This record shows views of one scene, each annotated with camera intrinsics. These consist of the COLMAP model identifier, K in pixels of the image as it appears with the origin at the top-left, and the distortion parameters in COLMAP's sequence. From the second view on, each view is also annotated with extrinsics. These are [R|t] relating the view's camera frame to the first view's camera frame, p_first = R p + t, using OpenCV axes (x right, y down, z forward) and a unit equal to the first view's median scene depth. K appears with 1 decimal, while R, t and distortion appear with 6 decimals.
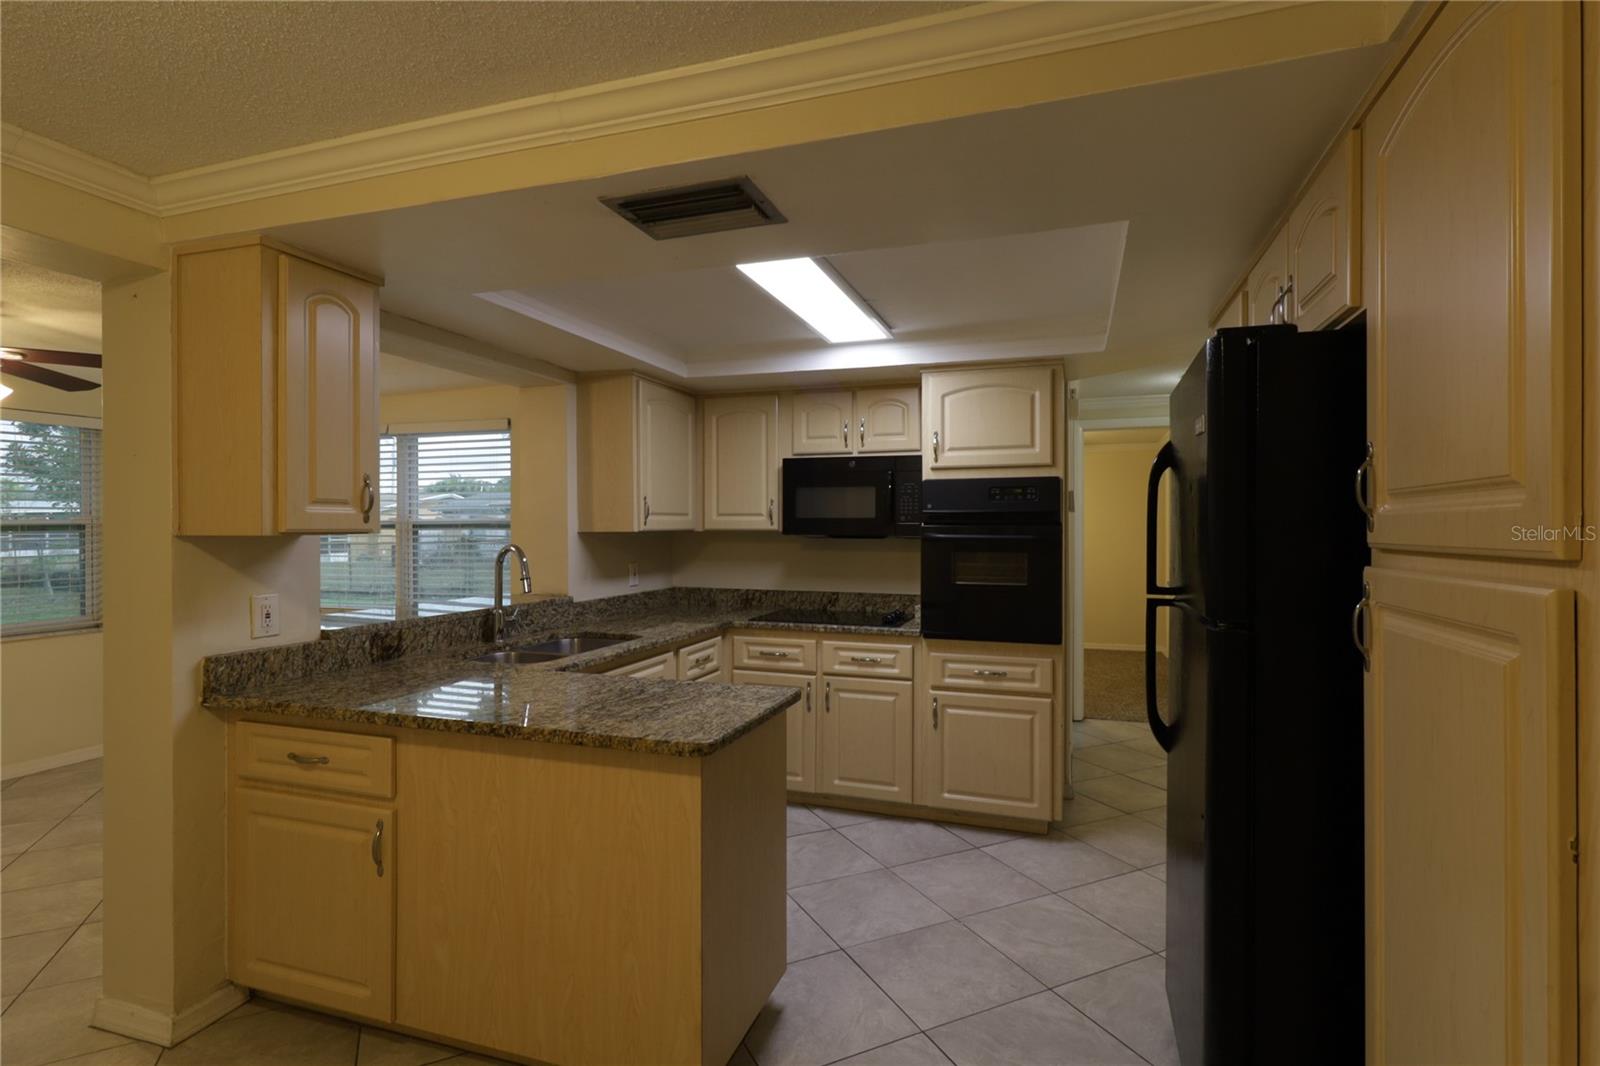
lens RADIAL K [[828.5, 0, 805.2], [0, 828.5, 523.7], [0, 0, 1]] dist [0.004625, 0.000373]
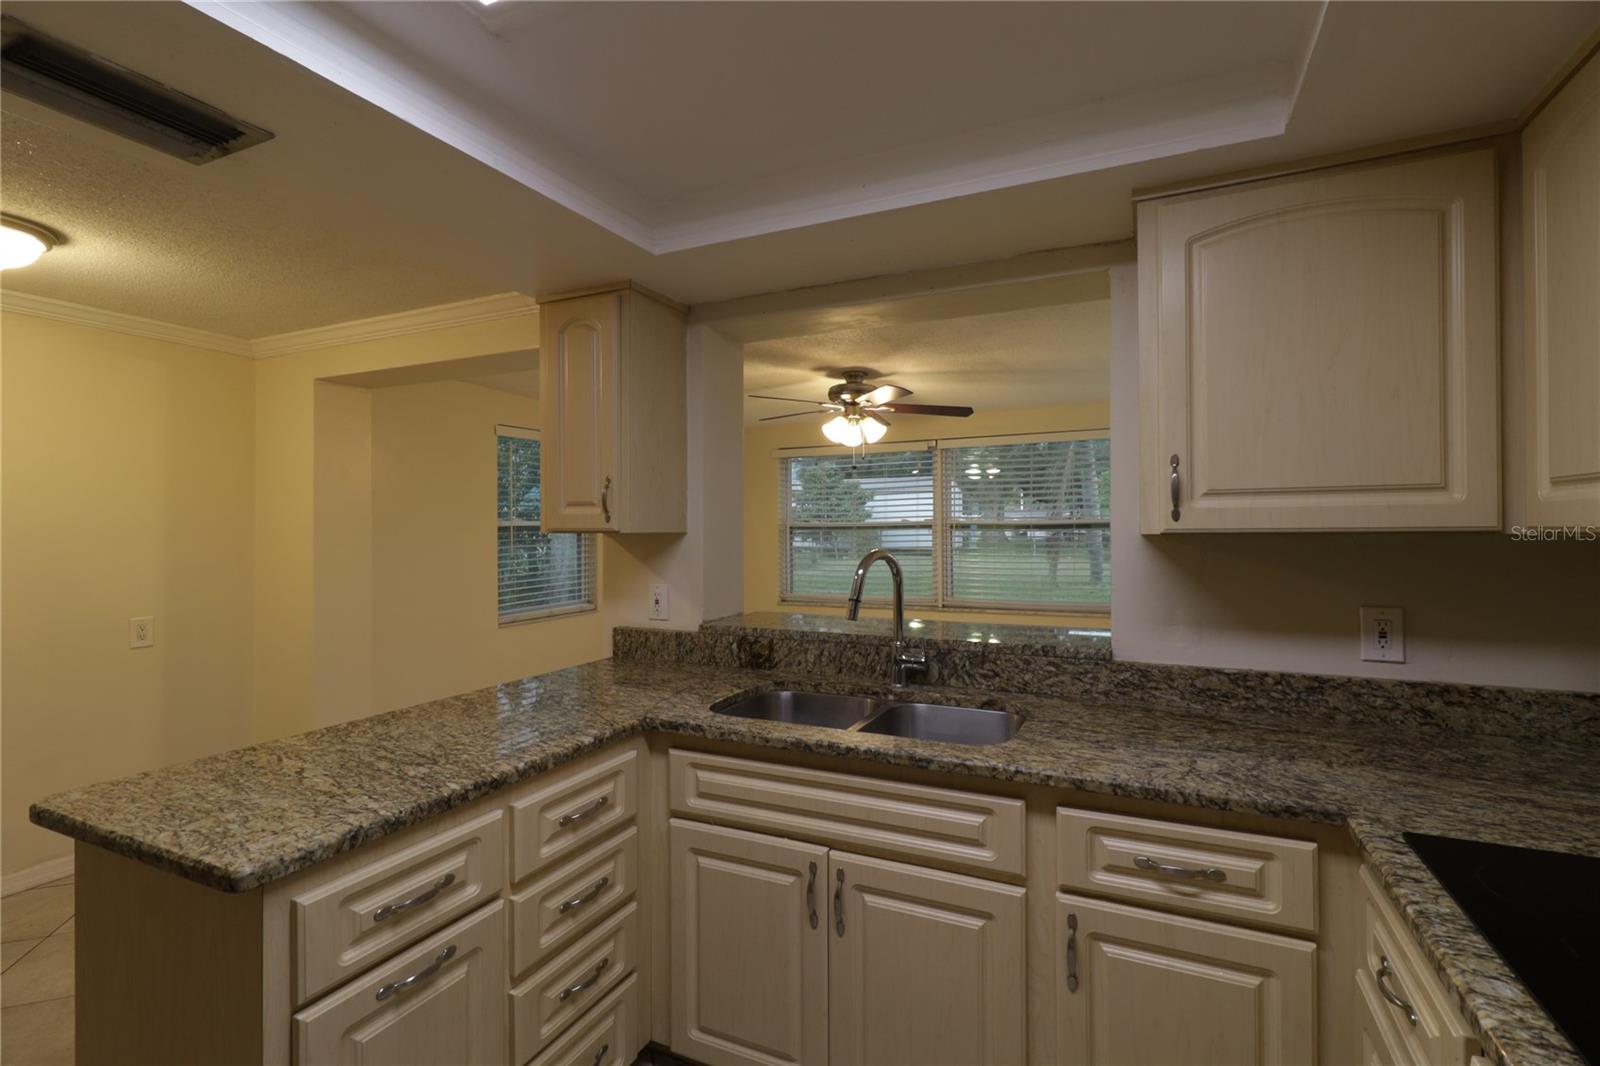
lens RADIAL K [[738.0, 0, 806.4], [0, 738.0, 532.6], [0, 0, 1]] dist [0.009507, 0.000344]
pose [[-0.119996, 0.010110, -0.992723, 0.249785], [0.008563, 0.999921, 0.009149, 0.003409], [0.992737, -0.007403, -0.120073, 0.921597]]
